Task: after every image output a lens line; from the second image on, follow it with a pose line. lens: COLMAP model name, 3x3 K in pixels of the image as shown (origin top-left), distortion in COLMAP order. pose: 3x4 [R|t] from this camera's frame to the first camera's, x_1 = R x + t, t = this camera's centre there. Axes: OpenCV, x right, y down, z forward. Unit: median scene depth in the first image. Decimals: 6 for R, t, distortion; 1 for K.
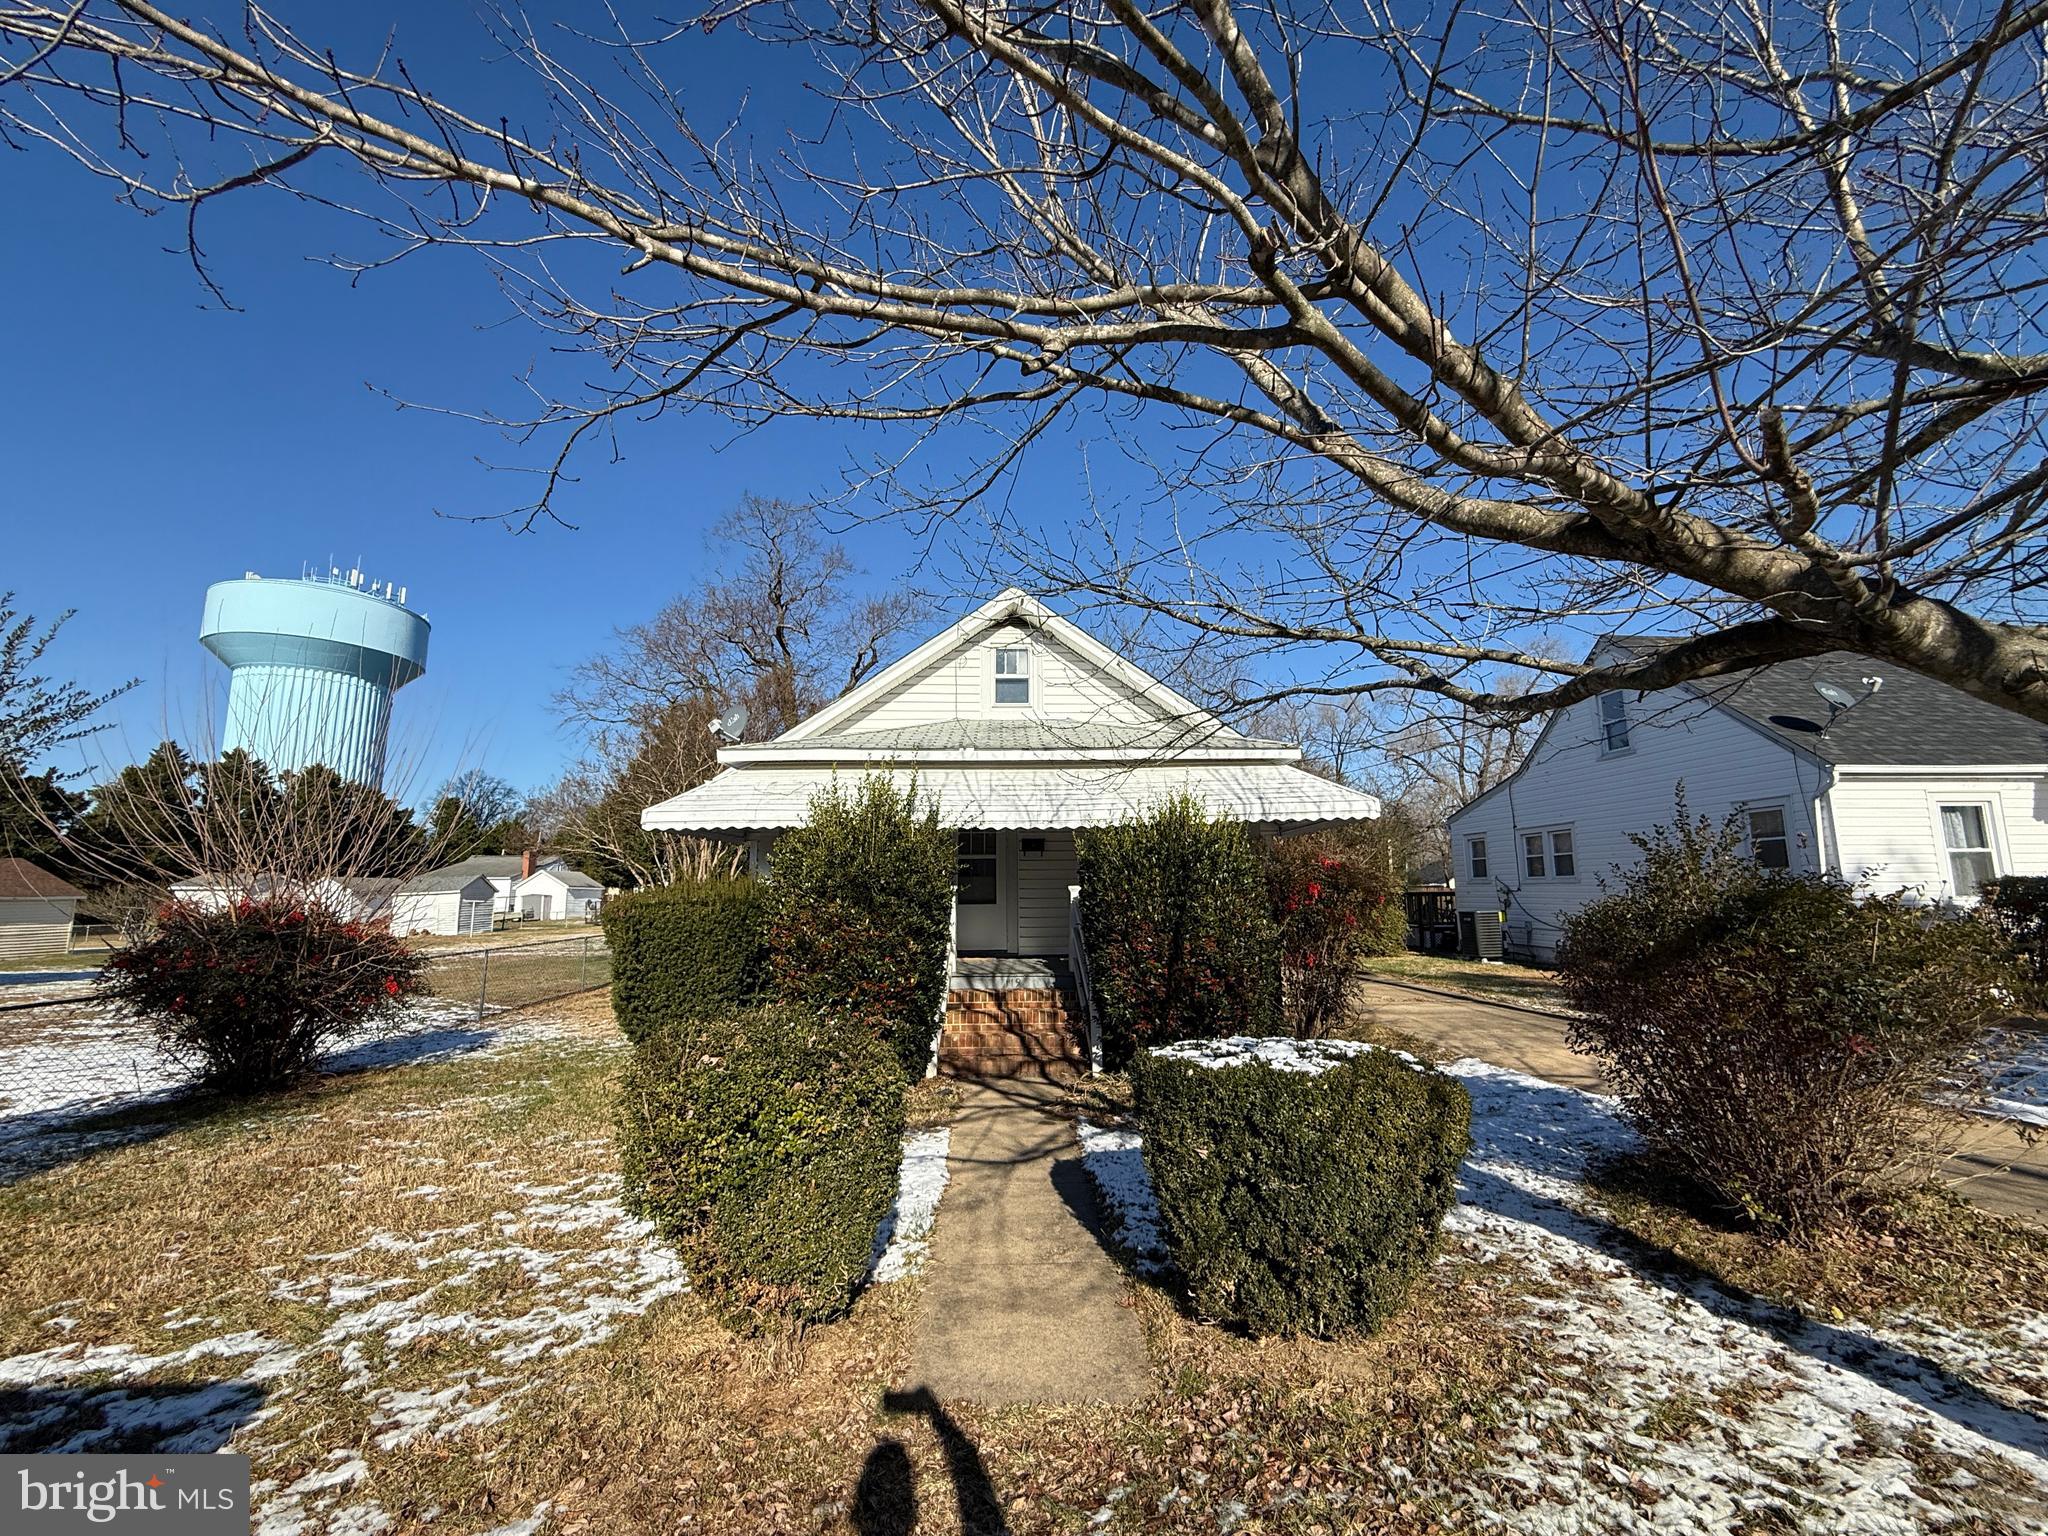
lens RADIAL K [[816.1, 0, 1023.6], [0, 816.1, 766.4], [0, 0, 1]] dist [-0.001061, 0.000254]
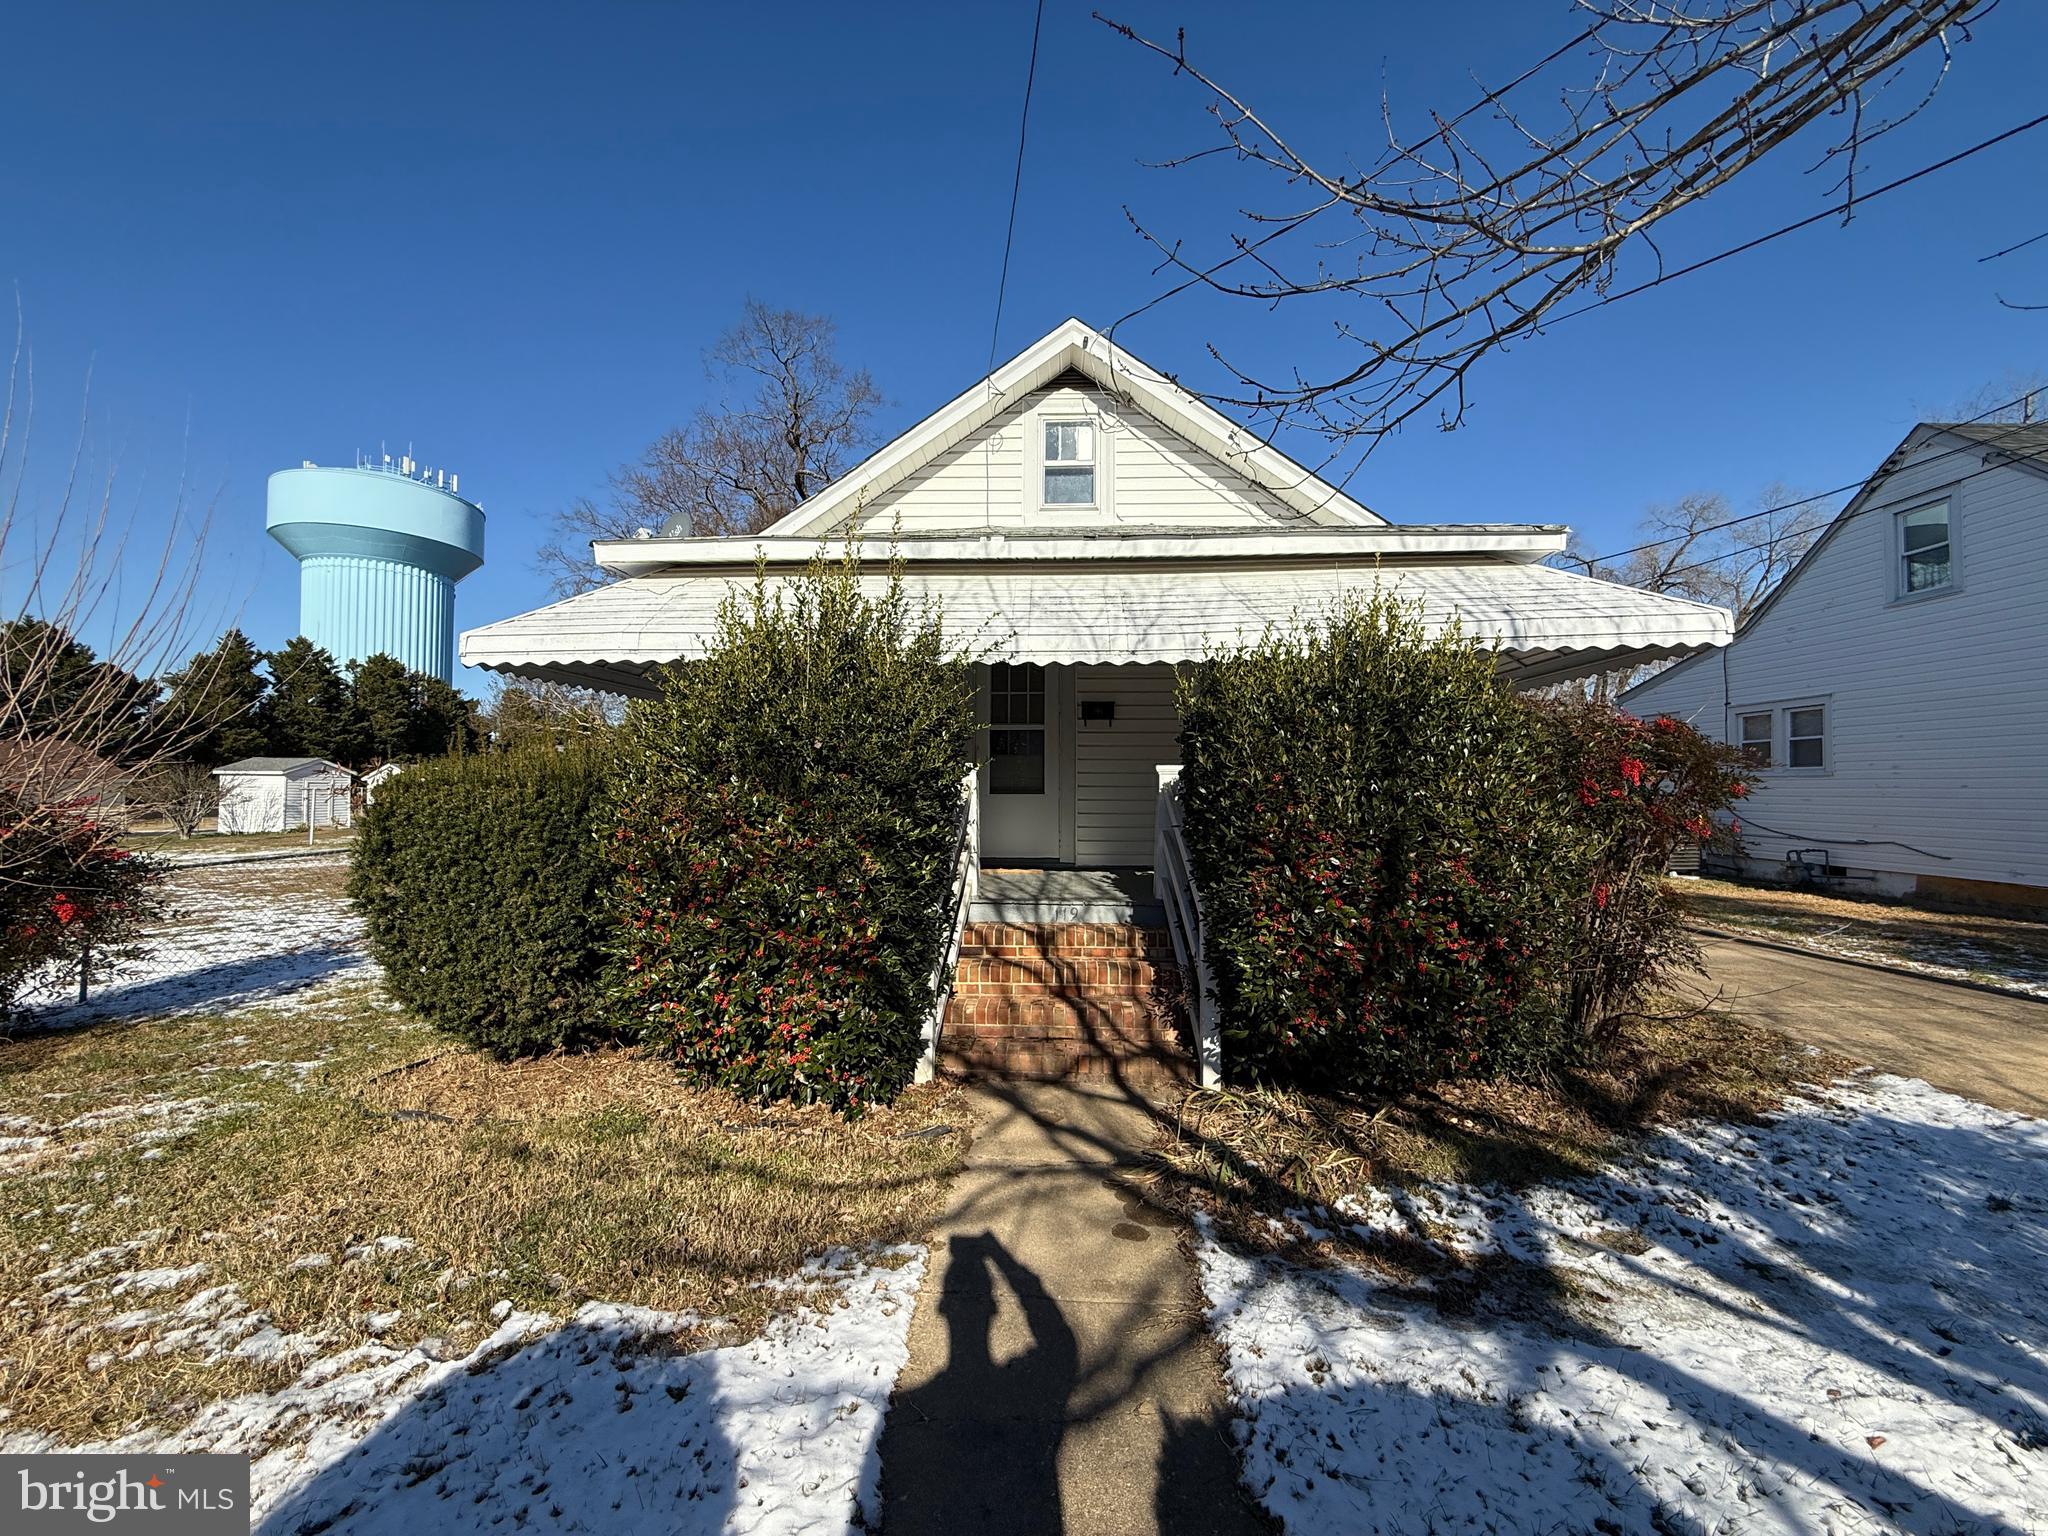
lens RADIAL K [[816.1, 0, 1013.9], [0, 816.1, 769.9], [0, 0, 1]] dist [-0.001061, 0.000254]
pose [[0.996467, 0.008238, -0.083583, -0.001826], [0.002863, 0.991268, 0.131833, 0.073847], [0.083939, -0.131606, 0.987742, 0.407269]]
